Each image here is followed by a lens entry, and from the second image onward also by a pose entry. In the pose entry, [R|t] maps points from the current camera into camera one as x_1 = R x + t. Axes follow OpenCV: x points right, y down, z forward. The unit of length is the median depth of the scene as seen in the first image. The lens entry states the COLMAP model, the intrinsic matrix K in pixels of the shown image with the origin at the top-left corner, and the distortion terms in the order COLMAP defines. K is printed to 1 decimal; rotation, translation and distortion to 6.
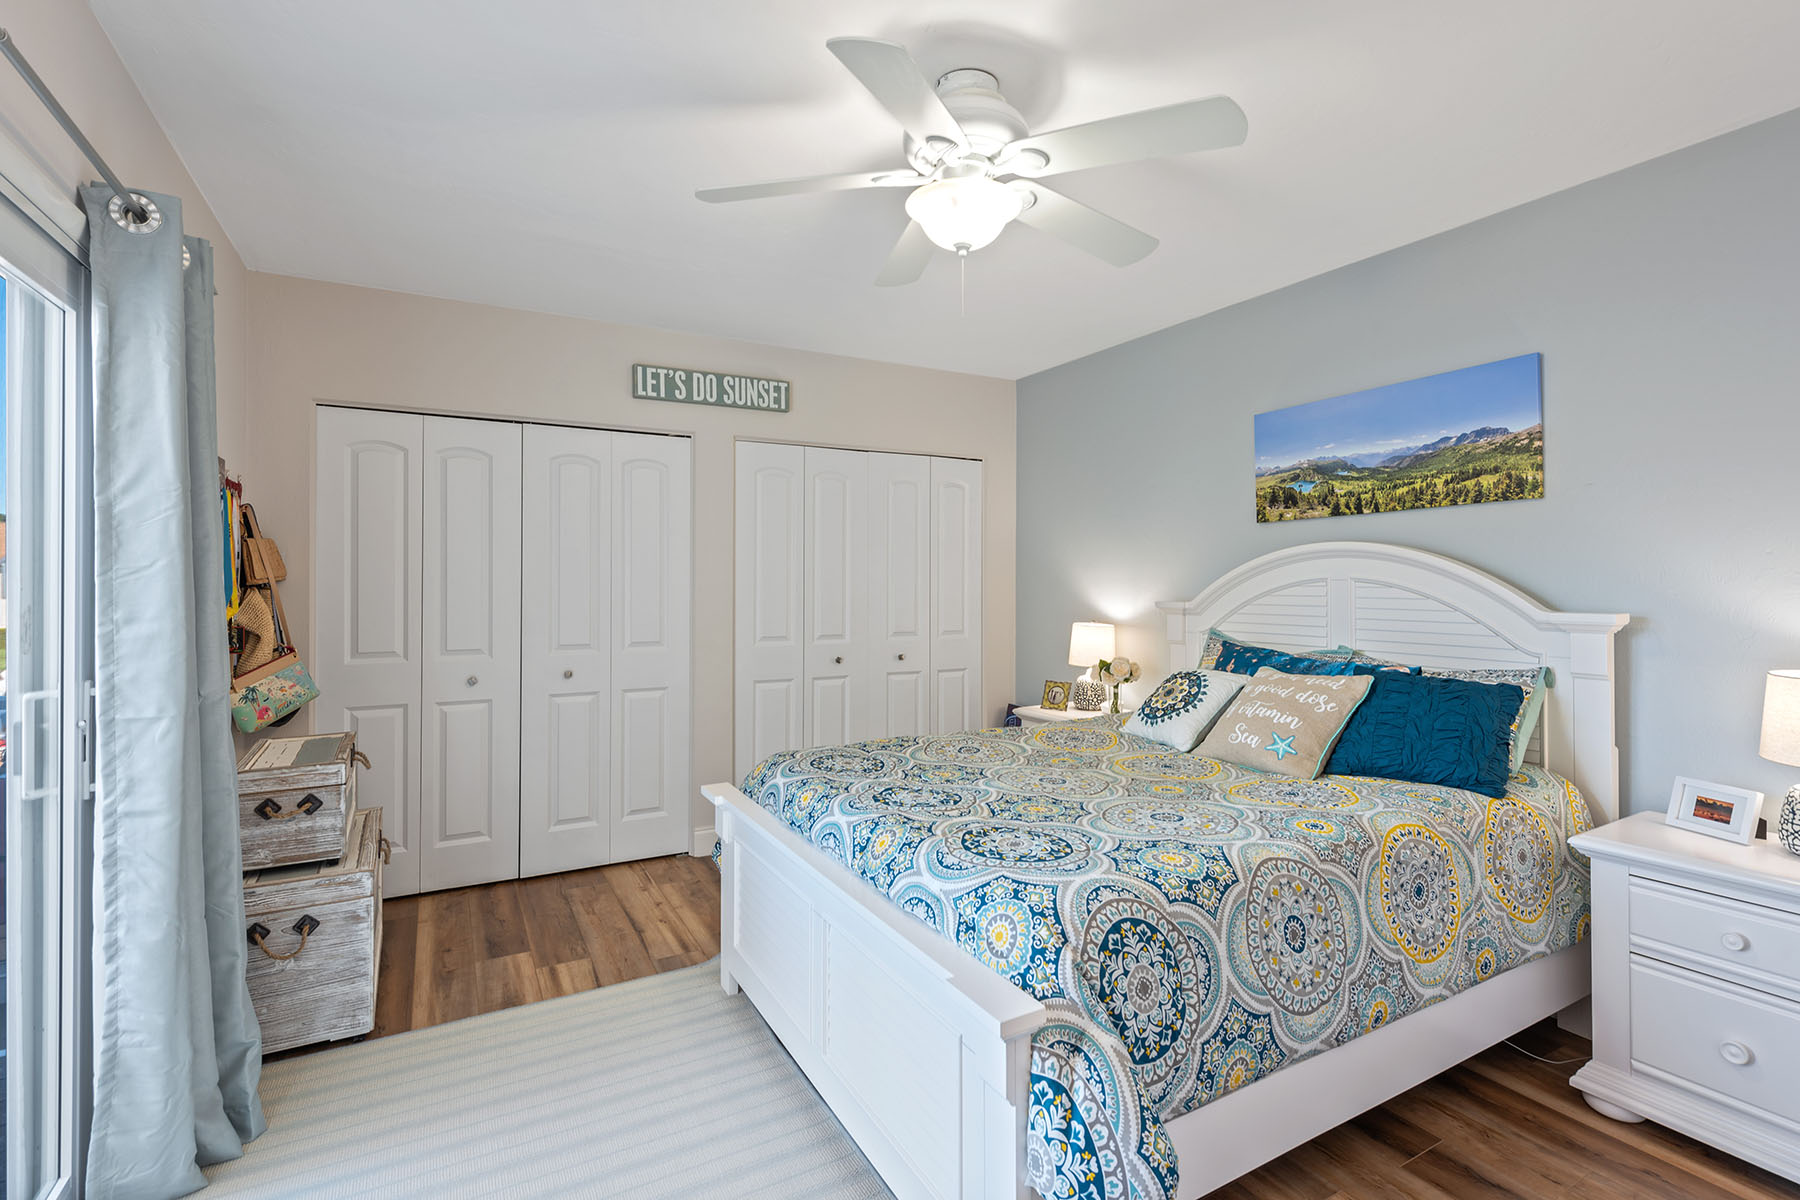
lens RADIAL K [[832.4, 0, 903.4], [0, 832.4, 581.7], [0, 0, 1]] dist [0.014066, -0.000158]
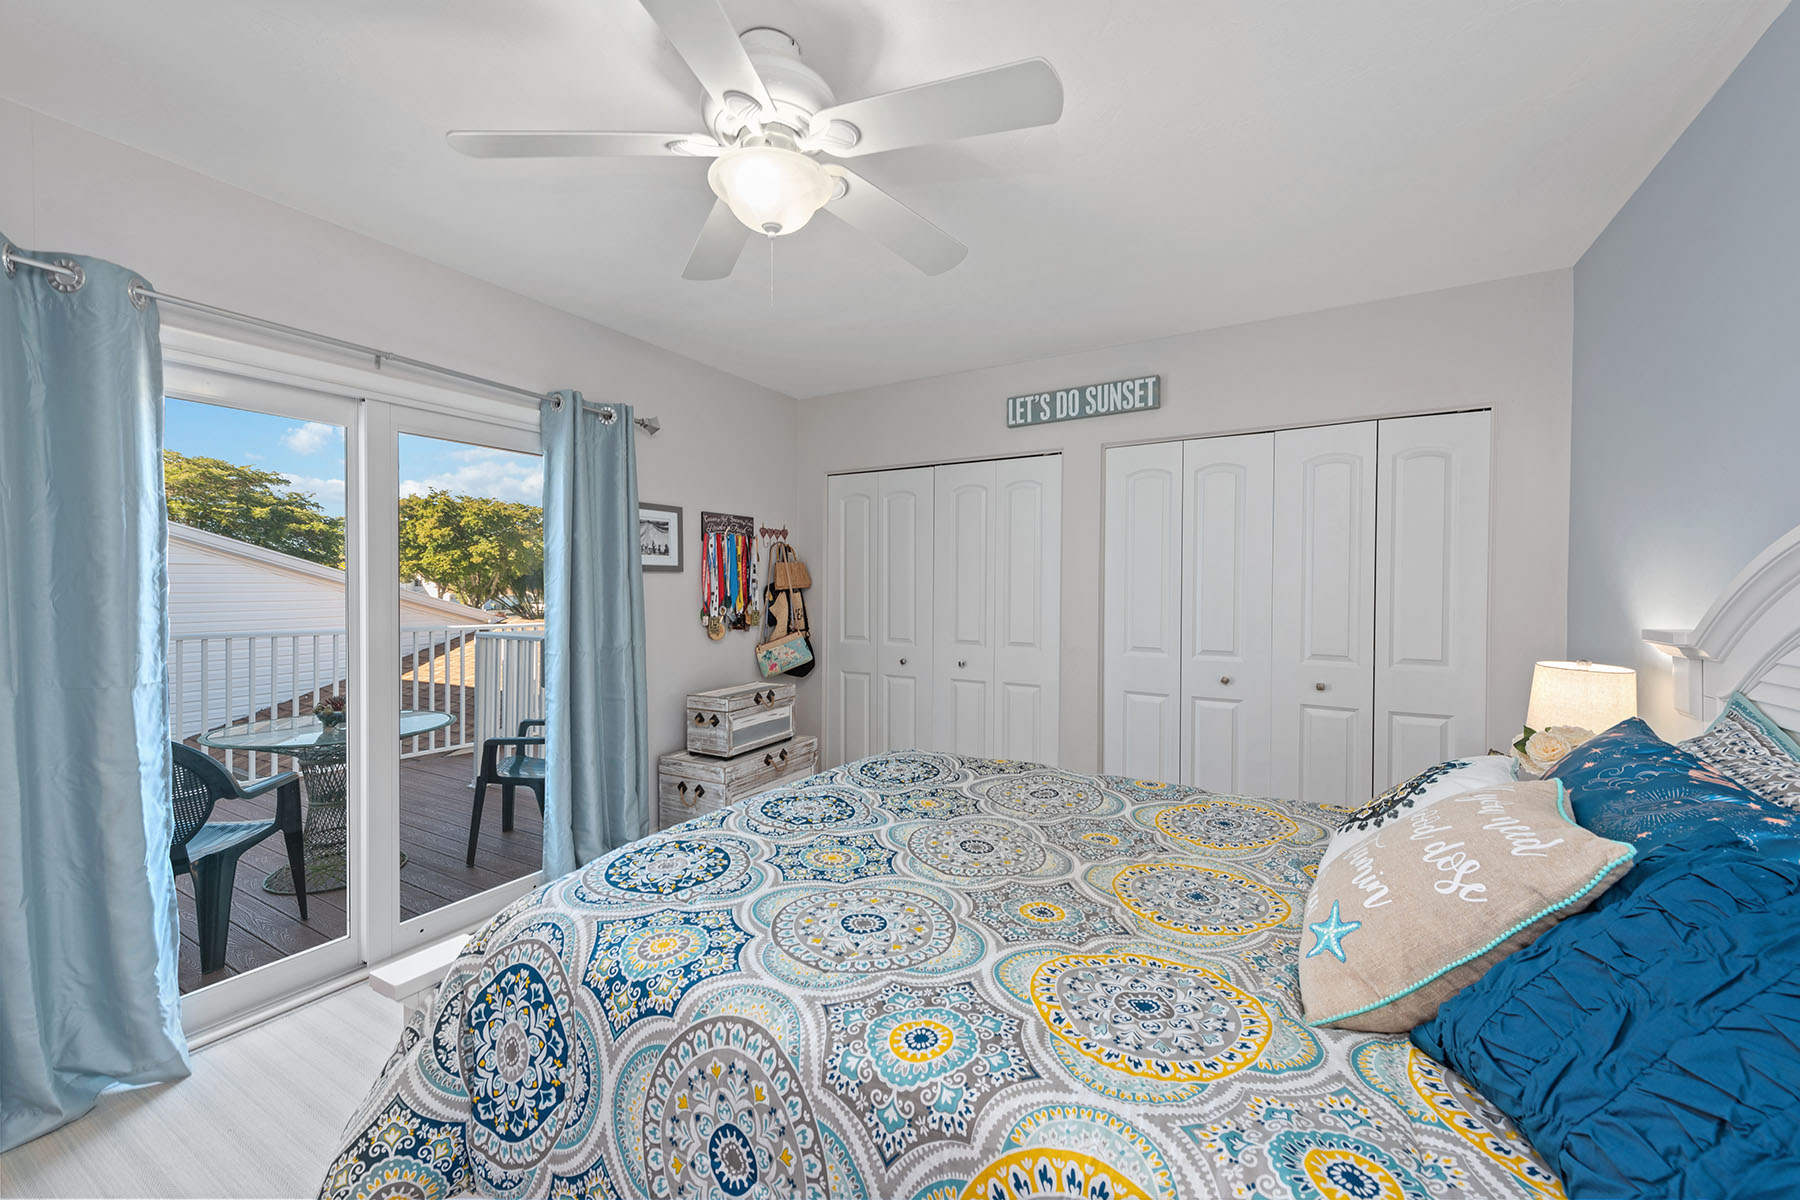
lens RADIAL K [[704.9, 0, 886.8], [0, 704.9, 596.6], [0, 0, 1]] dist [0.015296, -0.004563]
pose [[0.506808, 0.010938, -0.861989, 0.680191], [-0.004938, 0.999940, 0.009785, 0.002232], [0.862045, -0.000703, 0.506832, 0.585136]]
